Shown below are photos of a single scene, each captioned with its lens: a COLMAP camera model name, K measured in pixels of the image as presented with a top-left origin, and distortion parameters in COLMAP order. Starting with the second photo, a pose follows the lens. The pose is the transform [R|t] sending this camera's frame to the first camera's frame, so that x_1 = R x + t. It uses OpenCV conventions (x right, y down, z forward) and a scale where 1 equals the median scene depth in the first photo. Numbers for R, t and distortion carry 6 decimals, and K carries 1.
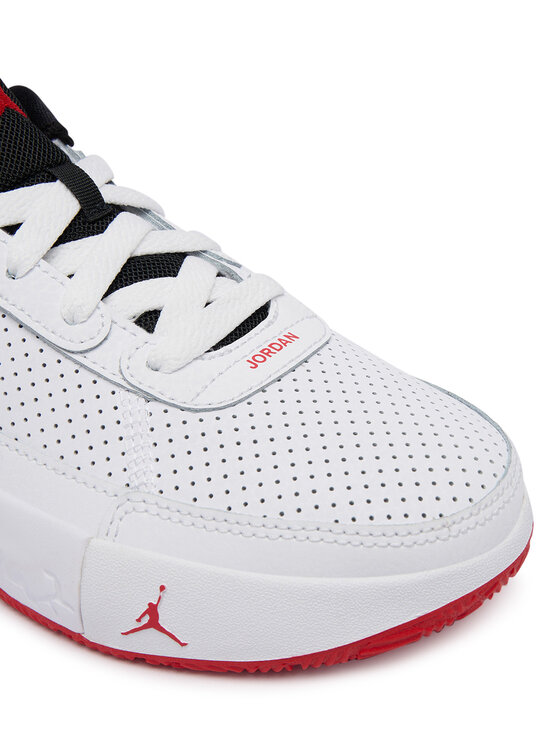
lens RADIAL K [[1058.4, 0, 281.8], [0, 1058.4, 373.0], [0, 0, 1]] dist [0.079942, 0.000000]
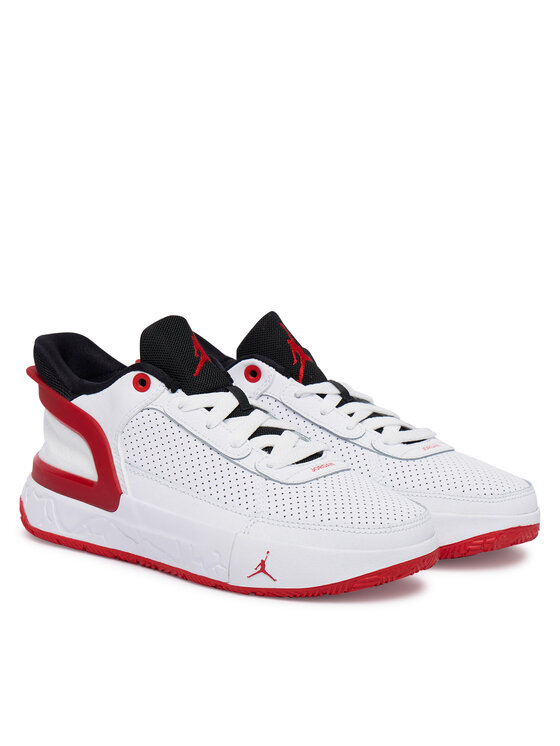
lens RADIAL K [[2189.2, 0, 280.2], [0, 2189.2, 373.1], [0, 0, 1]] dist [-0.540132, 0.000000]
pose [[0.996899, 0.057999, -0.053178, 0.138600], [-0.072400, 0.940790, -0.331168, 1.355444], [0.030821, 0.333991, 0.942072, -3.473183]]
